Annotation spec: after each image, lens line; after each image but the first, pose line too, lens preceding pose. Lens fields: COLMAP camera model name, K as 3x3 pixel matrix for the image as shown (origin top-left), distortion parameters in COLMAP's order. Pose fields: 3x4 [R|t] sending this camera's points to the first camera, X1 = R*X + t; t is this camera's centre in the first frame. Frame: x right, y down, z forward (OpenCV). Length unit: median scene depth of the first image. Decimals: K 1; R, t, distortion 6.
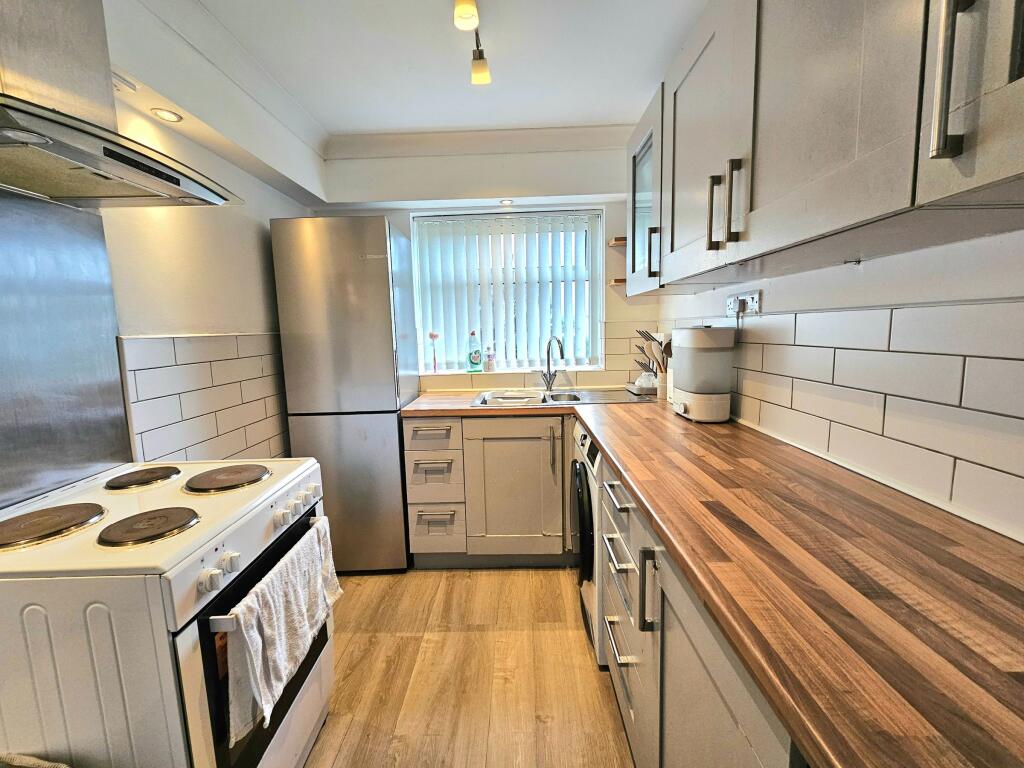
lens RADIAL K [[418.3, 0, 507.7], [0, 418.3, 380.3], [0, 0, 1]] dist [-0.000559, 0.000407]
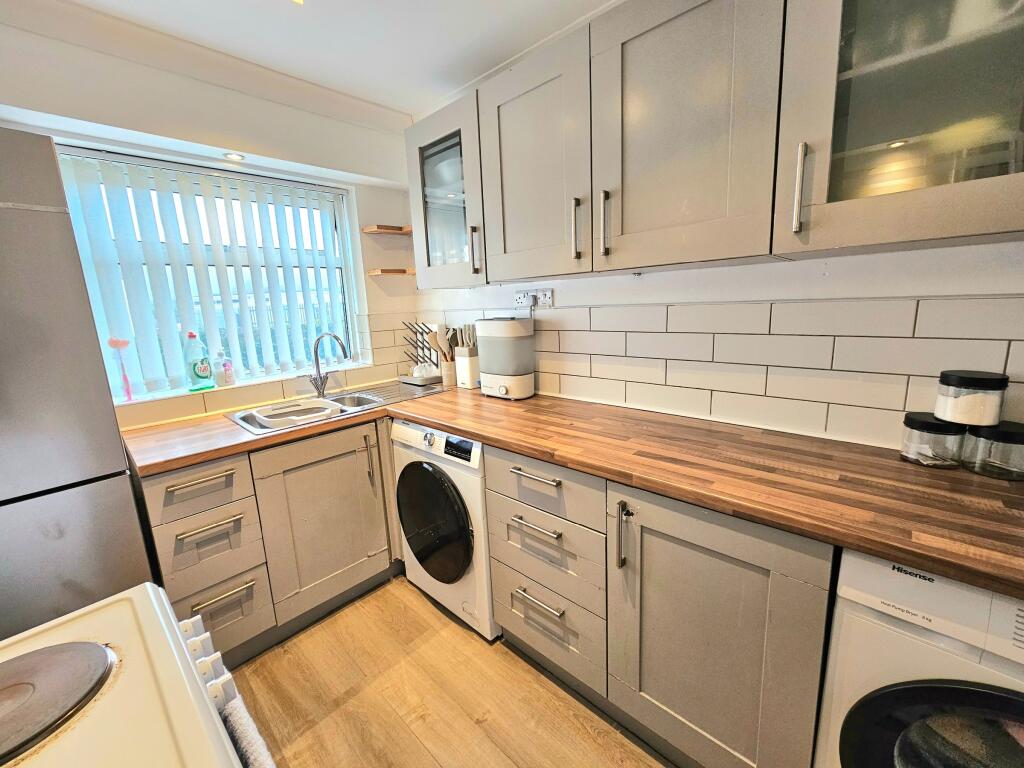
lens RADIAL K [[418.3, 0, 511.0], [0, 418.3, 381.5], [0, 0, 1]] dist [-0.000559, 0.000407]
pose [[0.665463, -0.144571, 0.732297, -0.370025], [0.117302, 0.989129, 0.088678, -0.051431], [-0.737156, 0.026888, 0.675187, 0.194120]]
